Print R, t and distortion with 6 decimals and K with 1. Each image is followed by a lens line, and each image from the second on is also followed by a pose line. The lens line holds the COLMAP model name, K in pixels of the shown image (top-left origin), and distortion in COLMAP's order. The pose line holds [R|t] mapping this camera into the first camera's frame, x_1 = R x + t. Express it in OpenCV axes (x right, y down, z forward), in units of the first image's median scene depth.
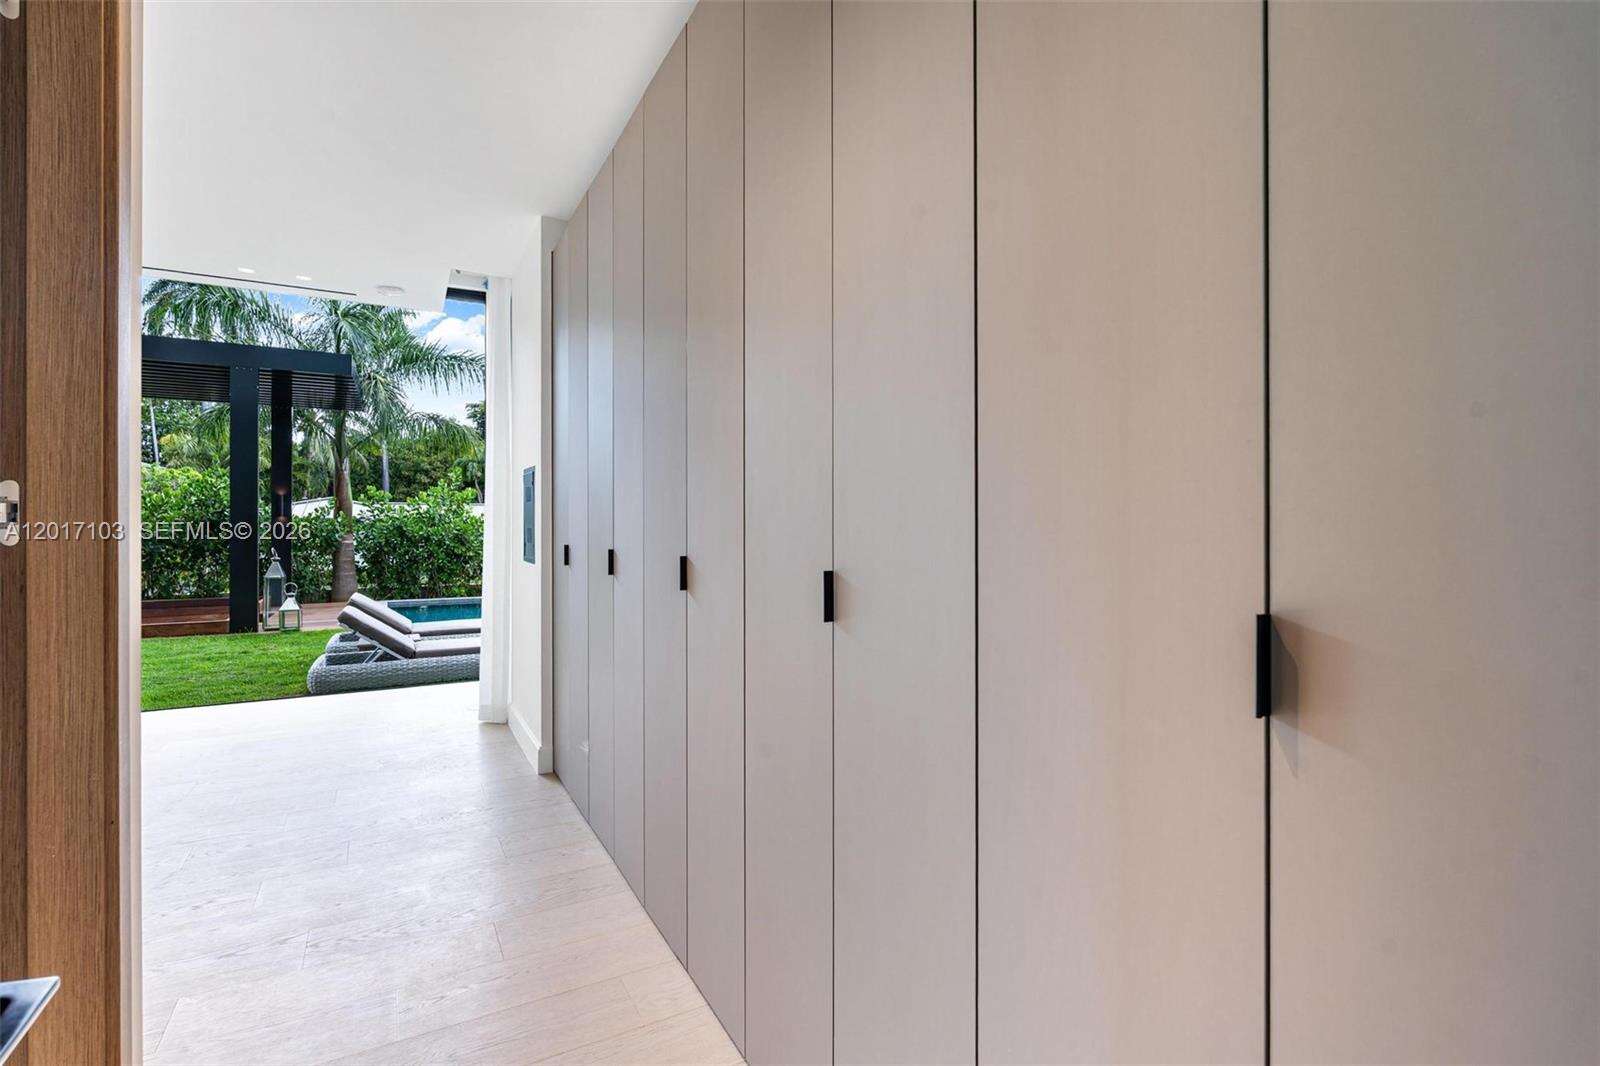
lens RADIAL K [[737.6, 0, 797.9], [0, 737.6, 532.6], [0, 0, 1]] dist [-0.002612, -0.001198]
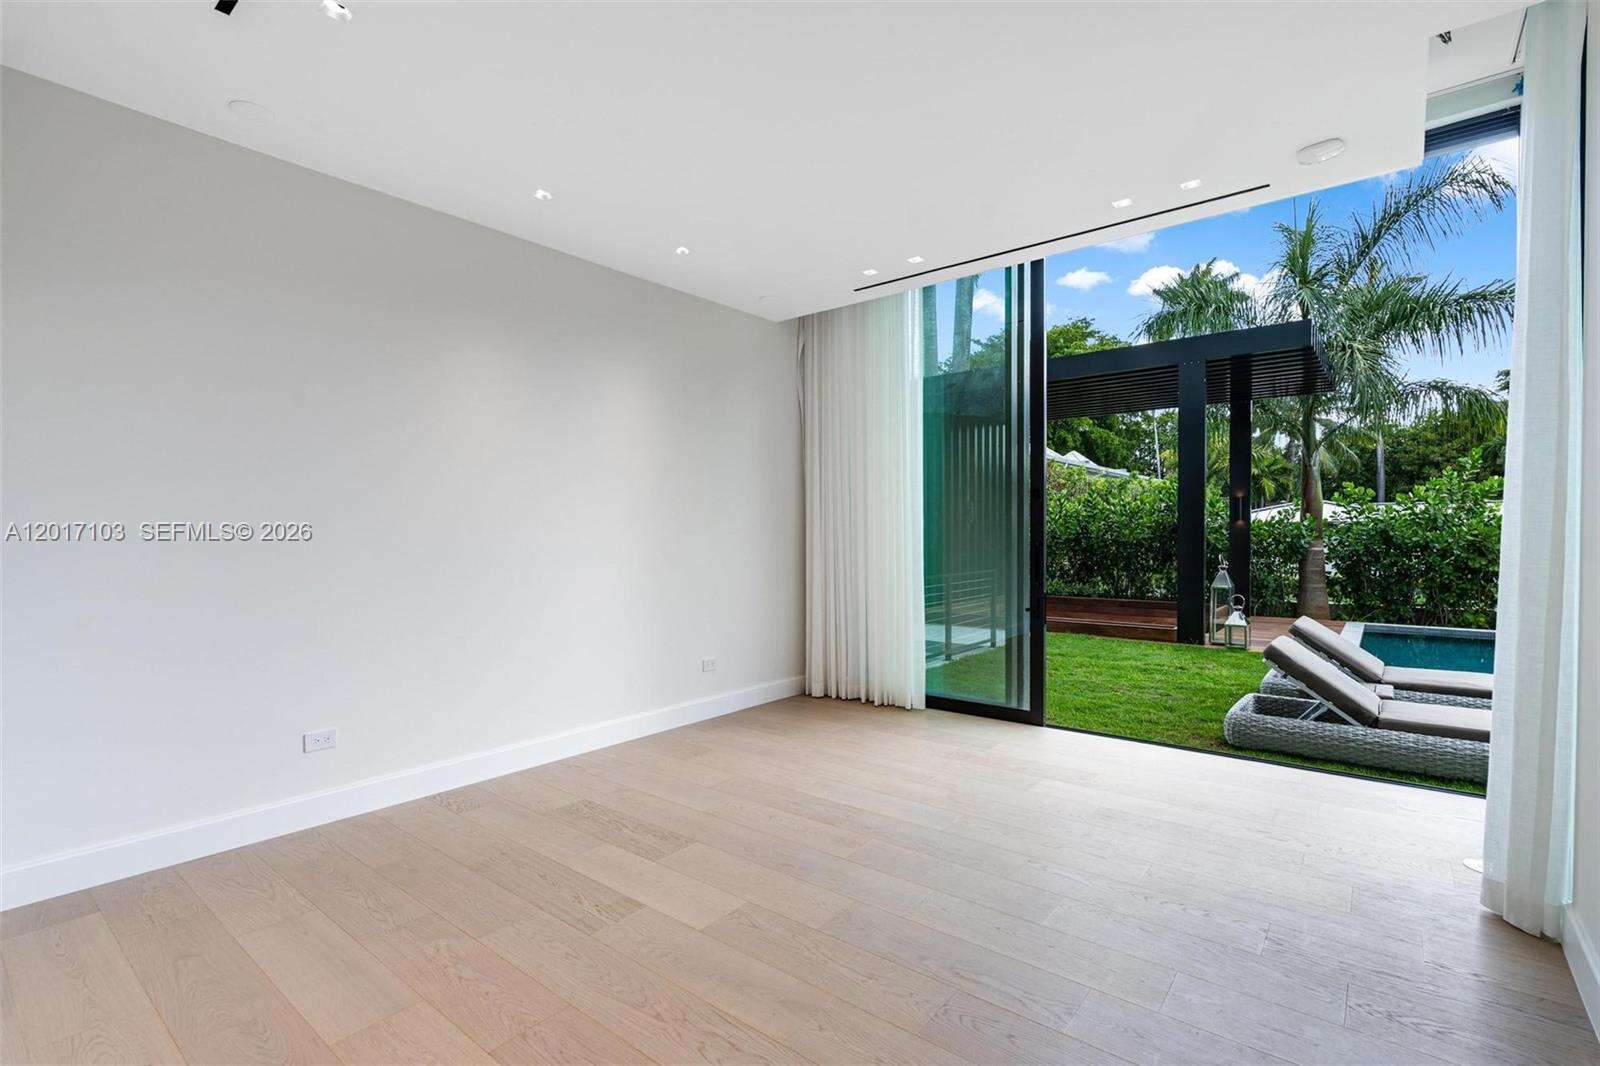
lens RADIAL K [[737.6, 0, 796.4], [0, 737.6, 544.5], [0, 0, 1]] dist [-0.002612, -0.001198]
pose [[0.377429, 0.013771, -0.925936, -0.045145], [-0.004112, 0.999904, 0.013195, -0.001339], [0.926030, -0.001173, 0.377449, 0.114576]]
